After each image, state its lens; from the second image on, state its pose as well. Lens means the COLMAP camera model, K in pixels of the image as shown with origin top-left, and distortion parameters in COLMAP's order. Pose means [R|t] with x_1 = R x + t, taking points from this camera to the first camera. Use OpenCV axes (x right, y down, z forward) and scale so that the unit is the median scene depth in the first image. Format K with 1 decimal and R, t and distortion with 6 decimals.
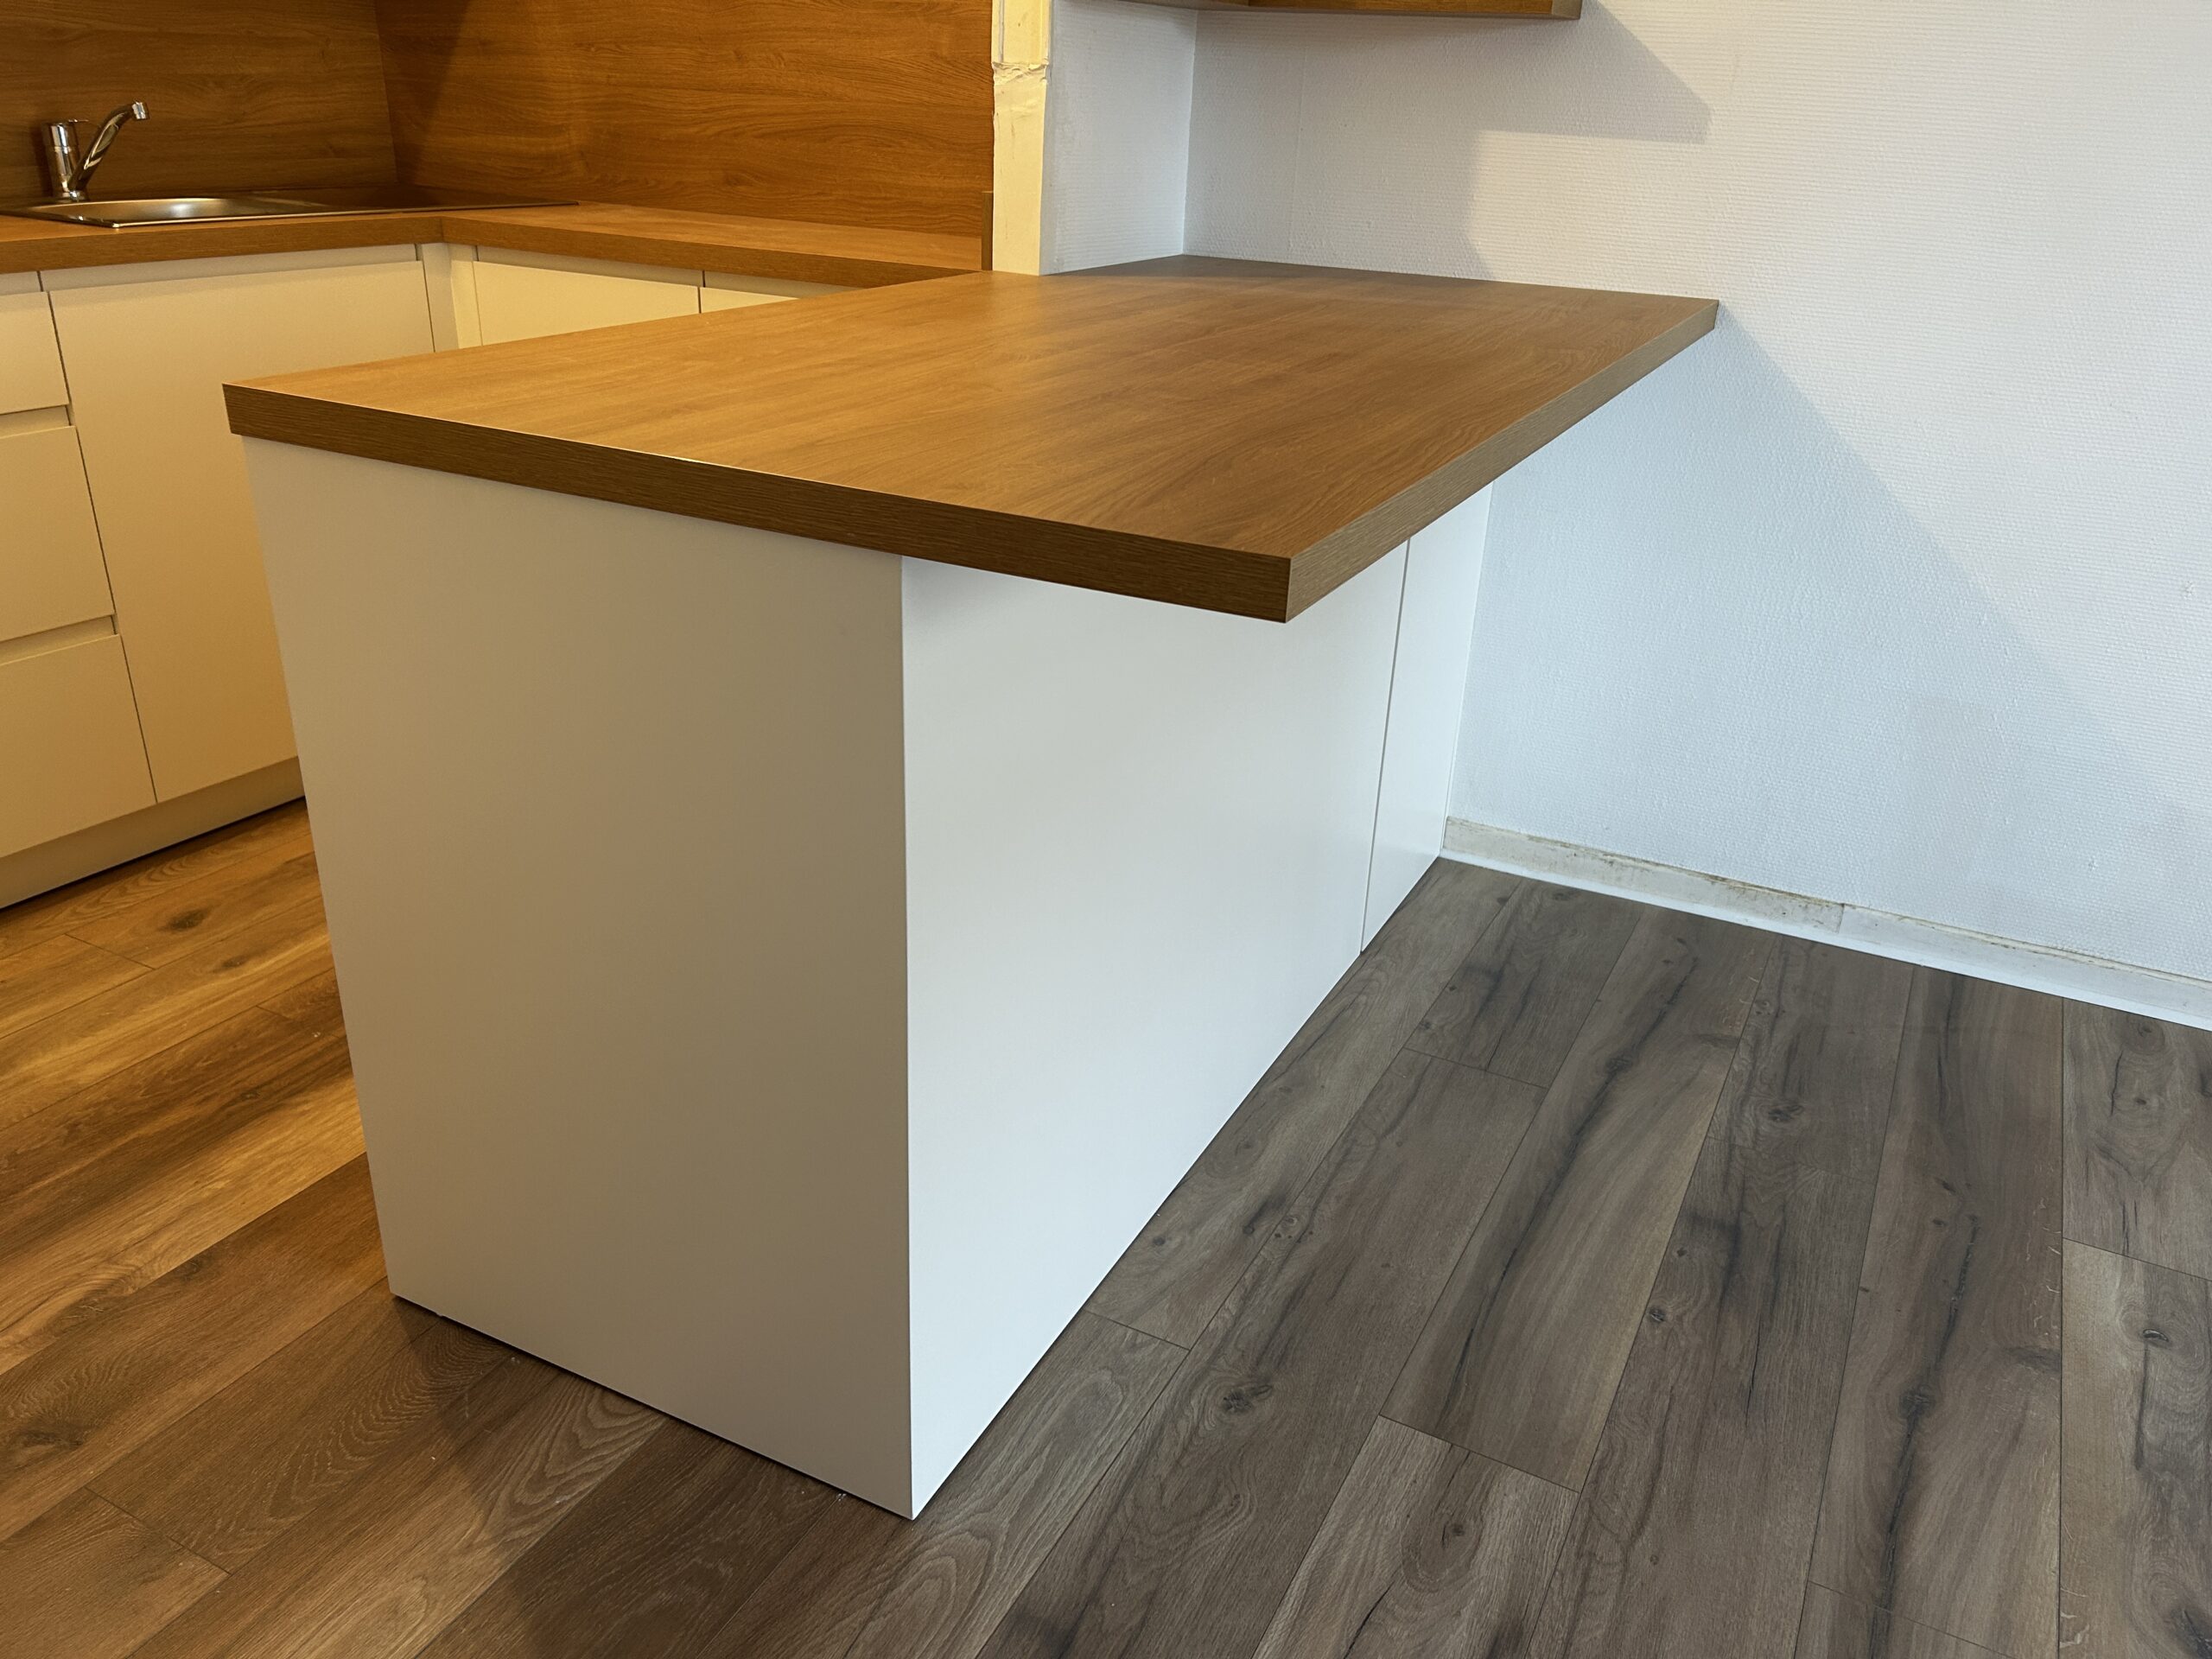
lens RADIAL K [[1663.3, 0, 1125.9], [0, 1663.3, 839.5], [0, 0, 1]] dist [0.055550, -0.066950]
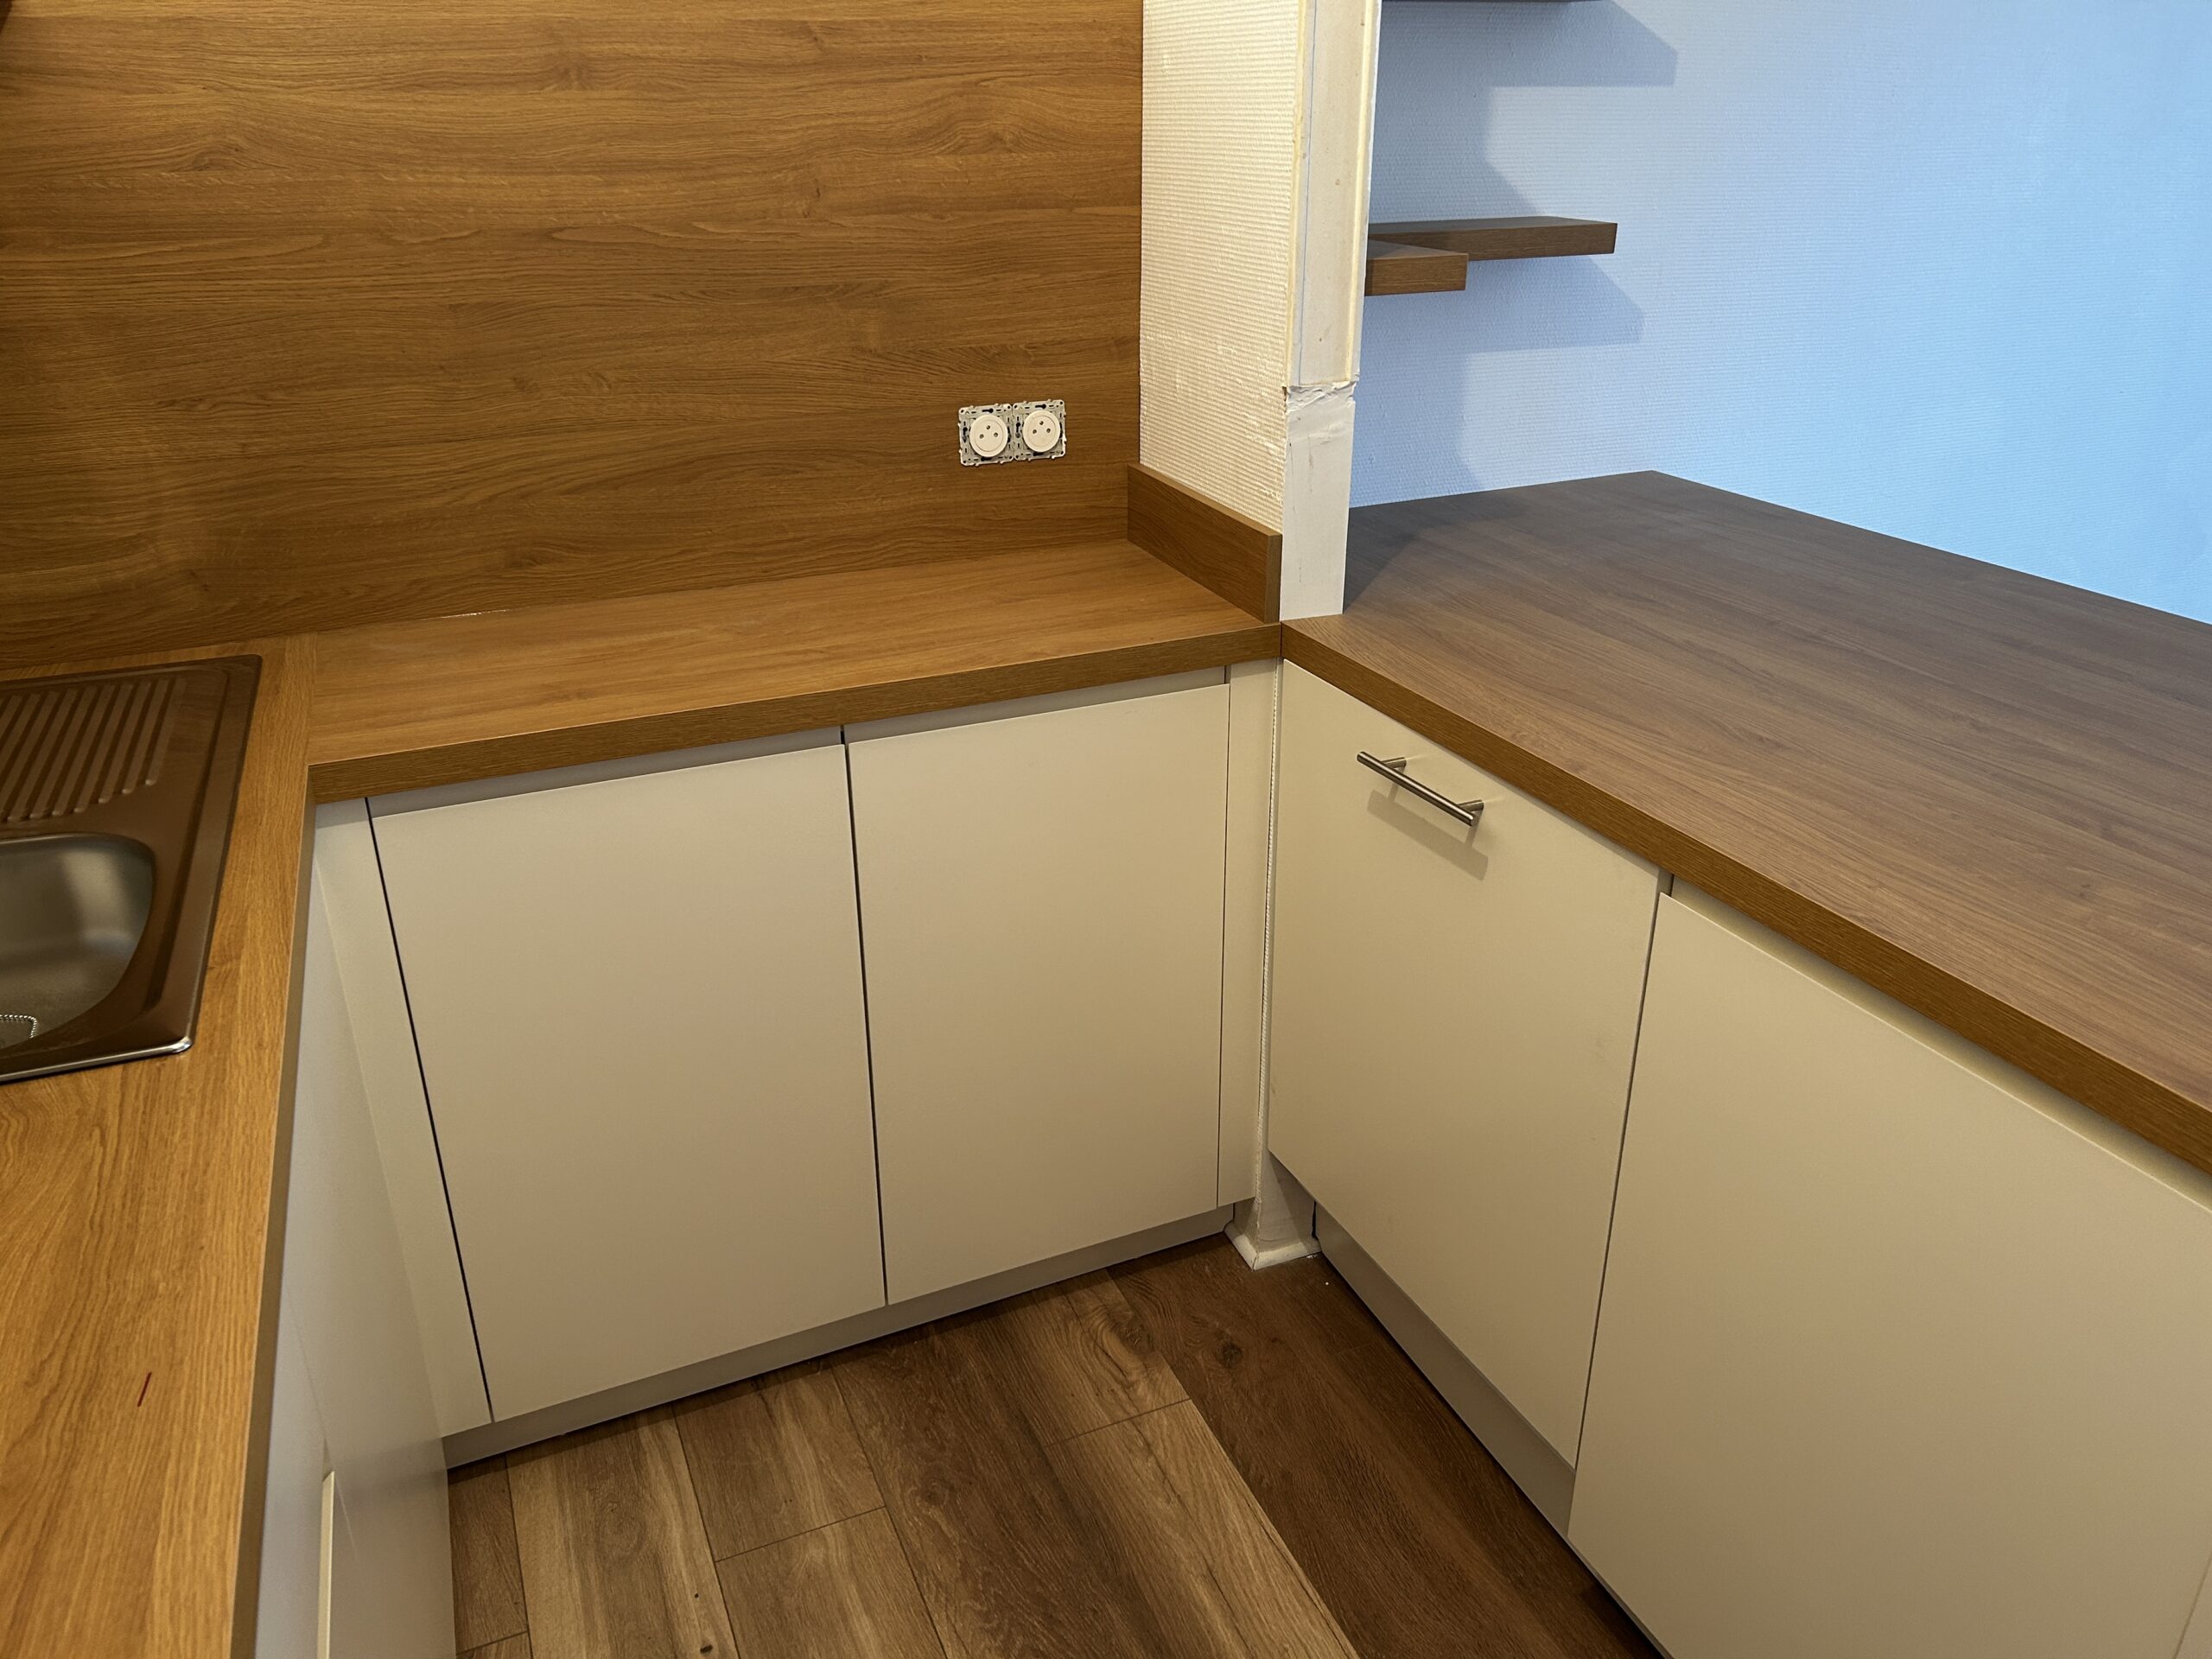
lens RADIAL K [[1663.3, 0, 1110.0], [0, 1663.3, 842.1], [0, 0, 1]] dist [0.055550, -0.066950]
pose [[0.633549, -0.360847, 0.684401, -0.653117], [0.348732, 0.922811, 0.163726, -0.358418], [-0.690653, 0.134944, 0.710485, 0.435415]]
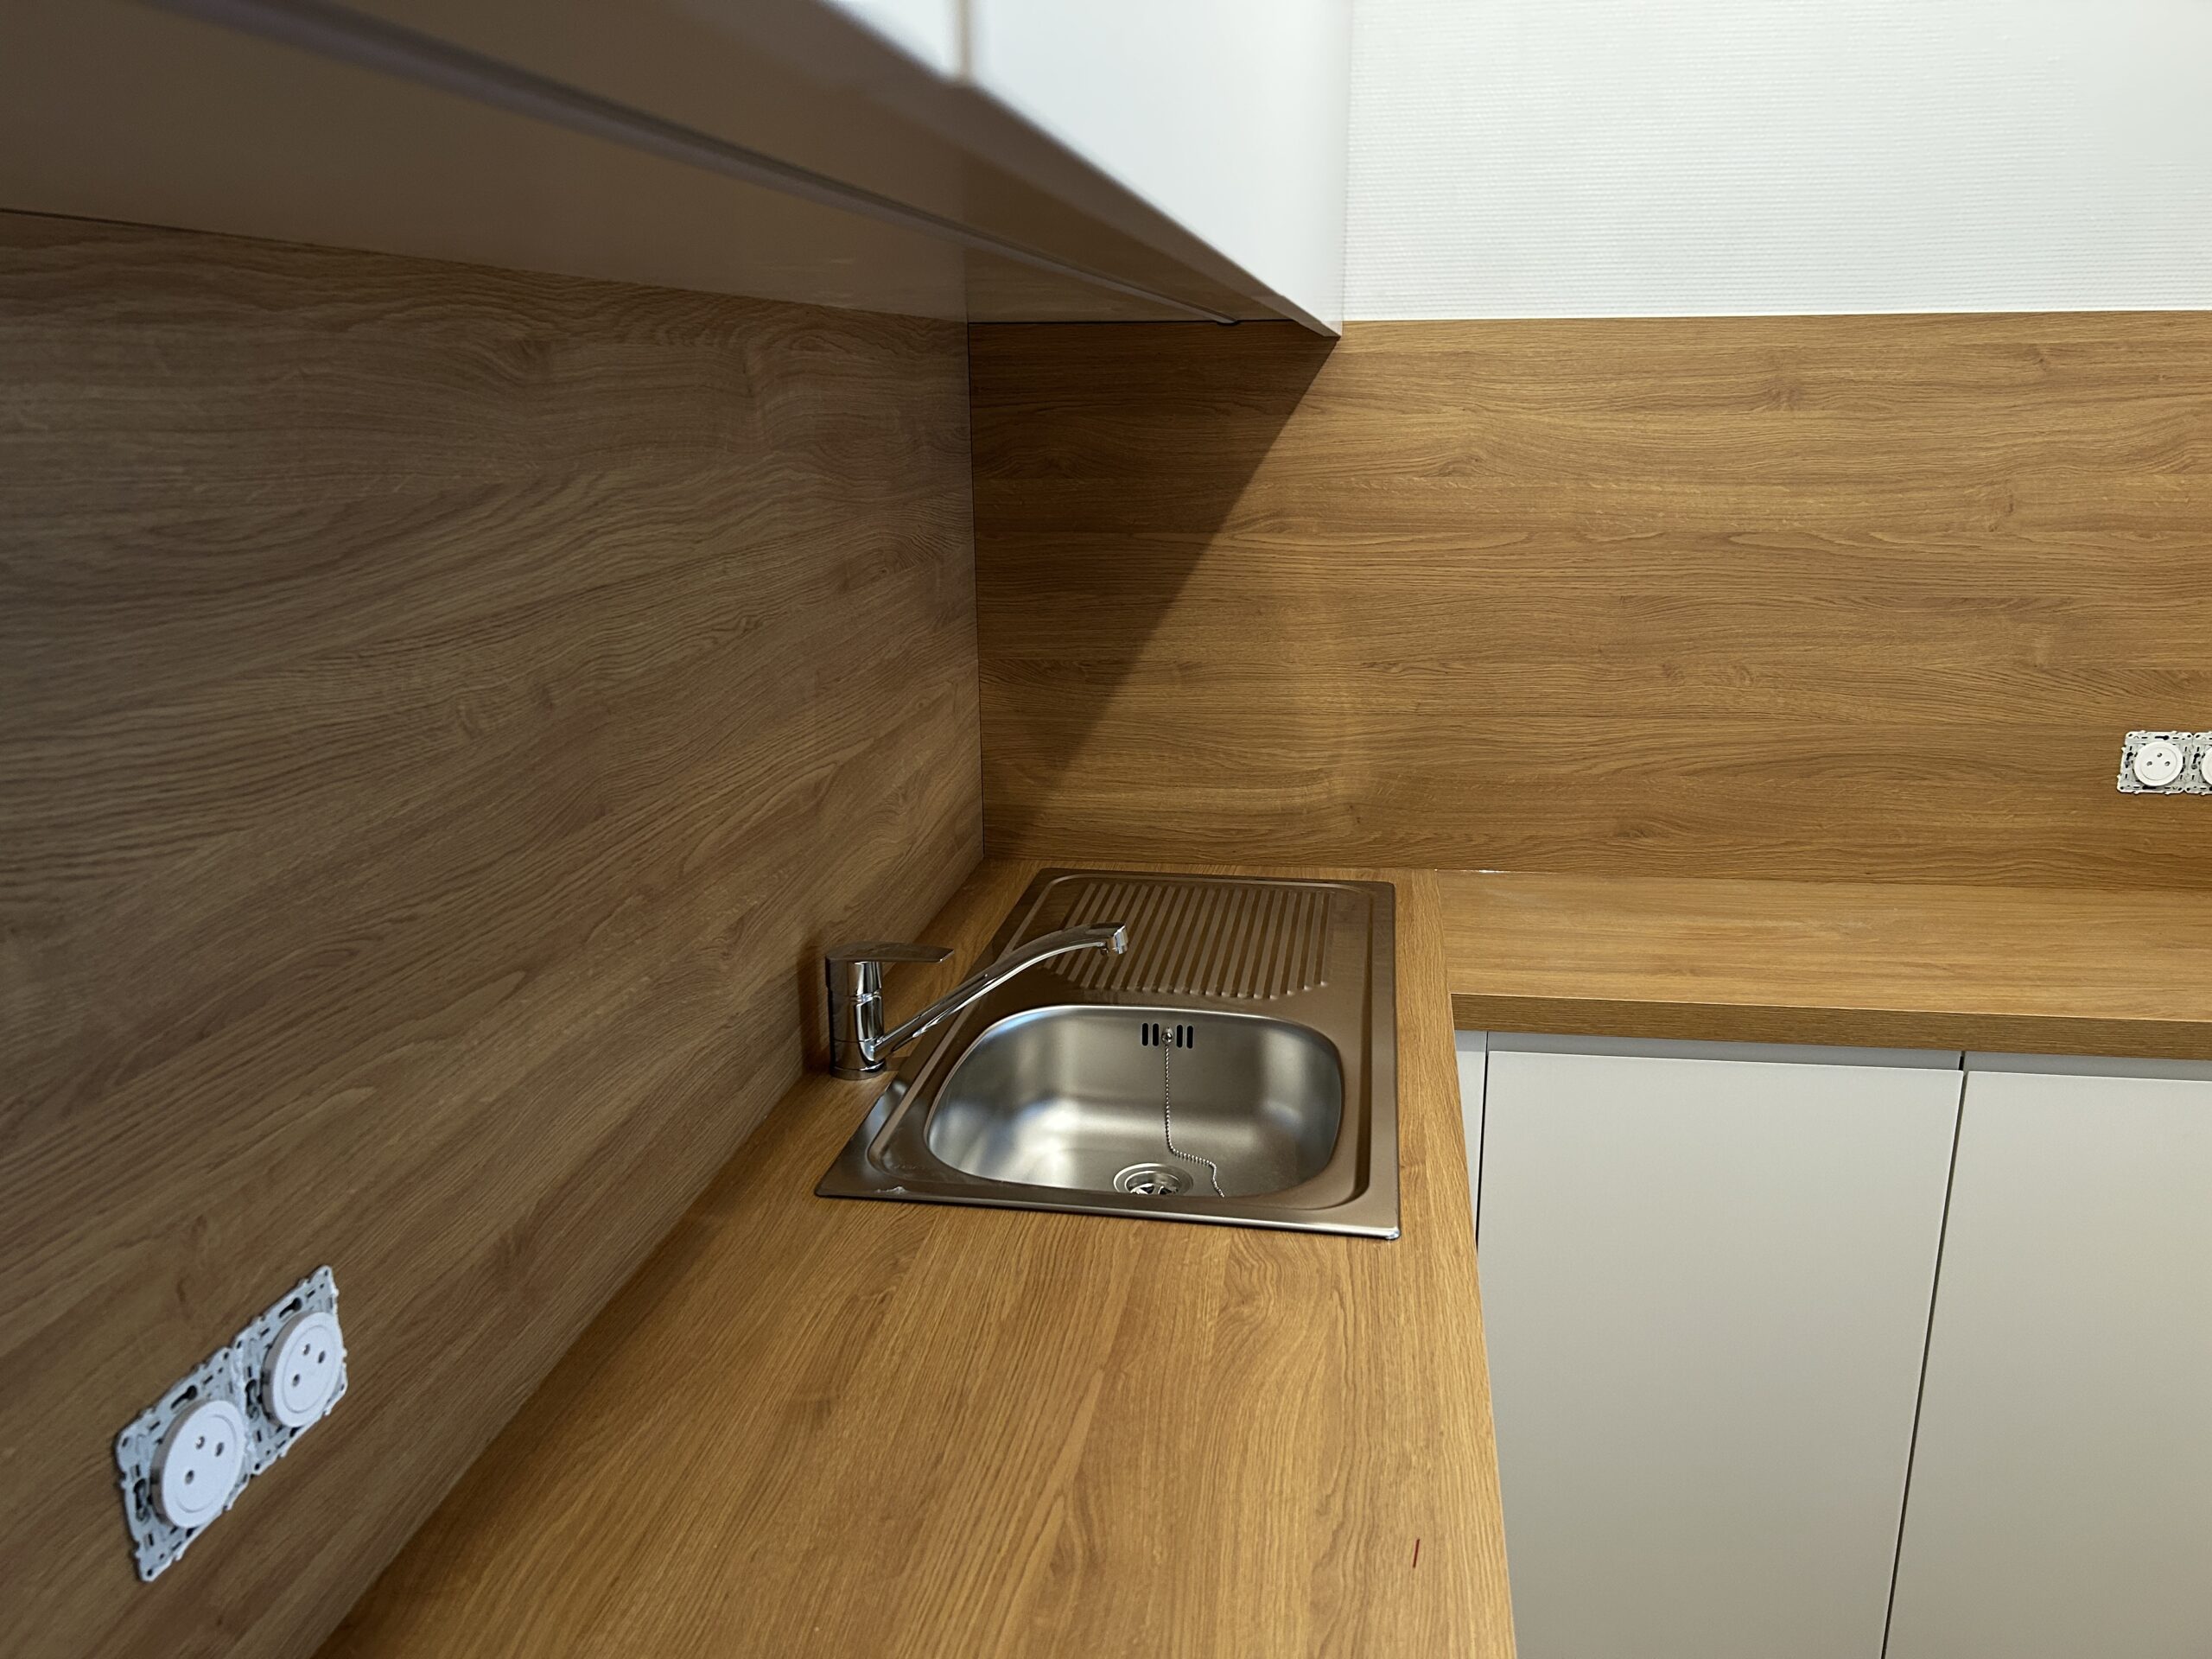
lens RADIAL K [[1663.3, 0, 1102.0], [0, 1663.3, 846.4], [0, 0, 1]] dist [0.055550, -0.066950]
pose [[0.943083, -0.136024, 0.303468, -0.734553], [0.178055, 0.977241, -0.115307, -0.390012], [-0.280877, 0.162778, 0.945839, 0.459327]]
